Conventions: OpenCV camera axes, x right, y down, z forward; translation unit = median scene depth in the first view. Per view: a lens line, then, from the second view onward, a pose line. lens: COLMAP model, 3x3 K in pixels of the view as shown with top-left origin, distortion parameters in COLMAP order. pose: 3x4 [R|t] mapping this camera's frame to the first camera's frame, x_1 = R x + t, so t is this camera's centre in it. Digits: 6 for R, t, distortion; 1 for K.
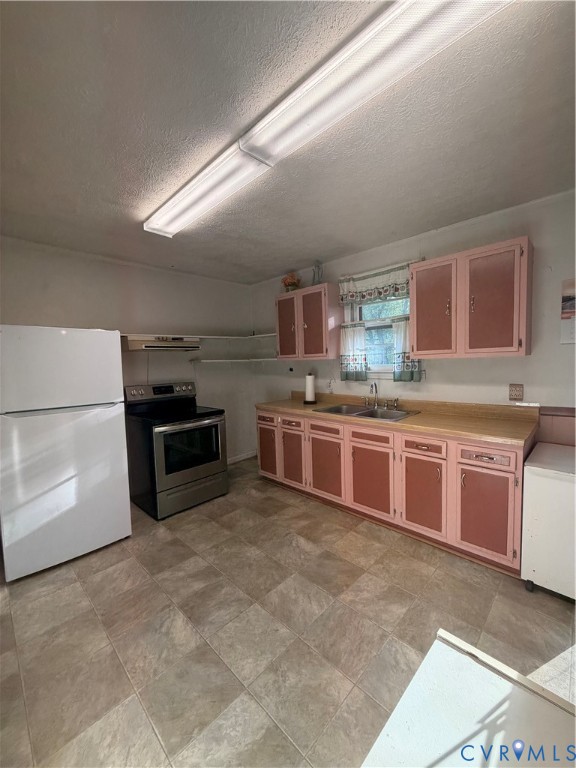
lens RADIAL K [[306.9, 0, 288.0], [0, 306.9, 382.8], [0, 0, 1]] dist [-0.000635, 0.000537]
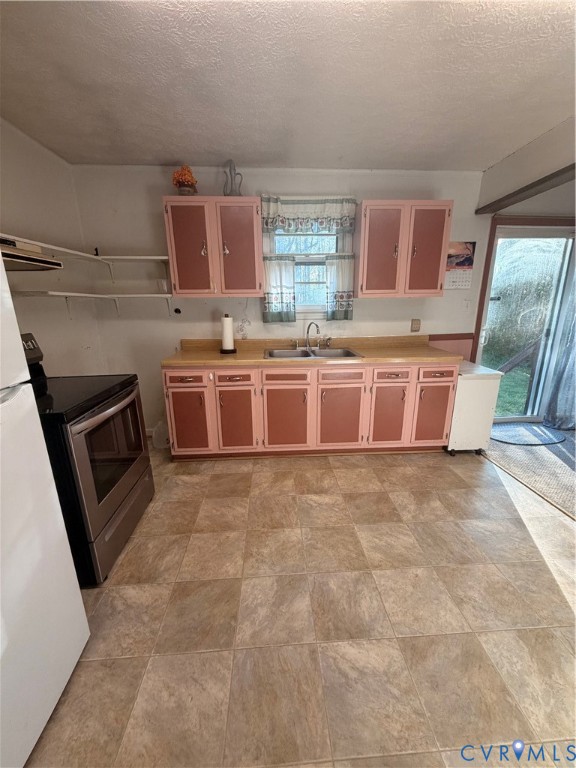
lens RADIAL K [[306.9, 0, 288.8], [0, 306.9, 383.7], [0, 0, 1]] dist [-0.000635, 0.000537]
pose [[0.671593, -0.168897, 0.721413, -0.604100], [0.044838, 0.981152, 0.187965, 0.003487], [-0.739562, -0.093890, 0.666508, 0.468686]]
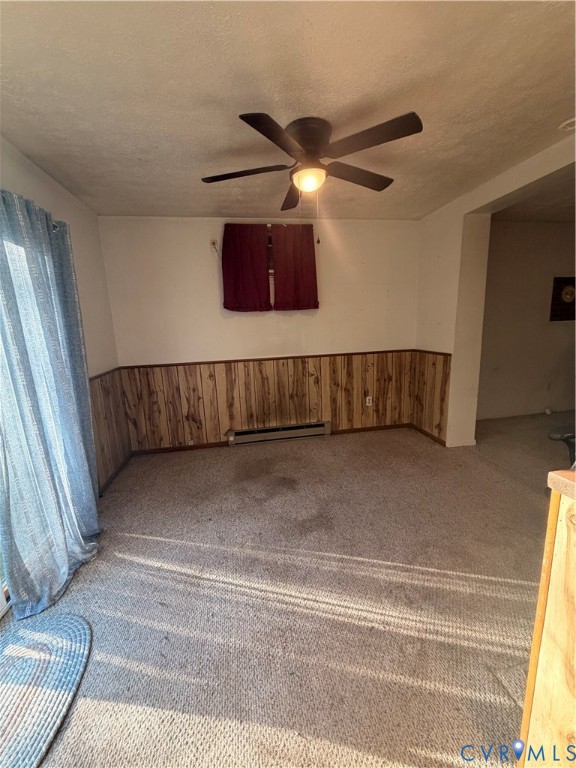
lens RADIAL K [[306.9, 0, 287.3], [0, 306.9, 383.2], [0, 0, 1]] dist [-0.000635, 0.000537]
pose [[-0.805420, -0.054259, 0.590216, 0.370635], [0.104154, 0.967348, 0.231060, -0.046165], [-0.583482, 0.247574, -0.773470, 0.570182]]
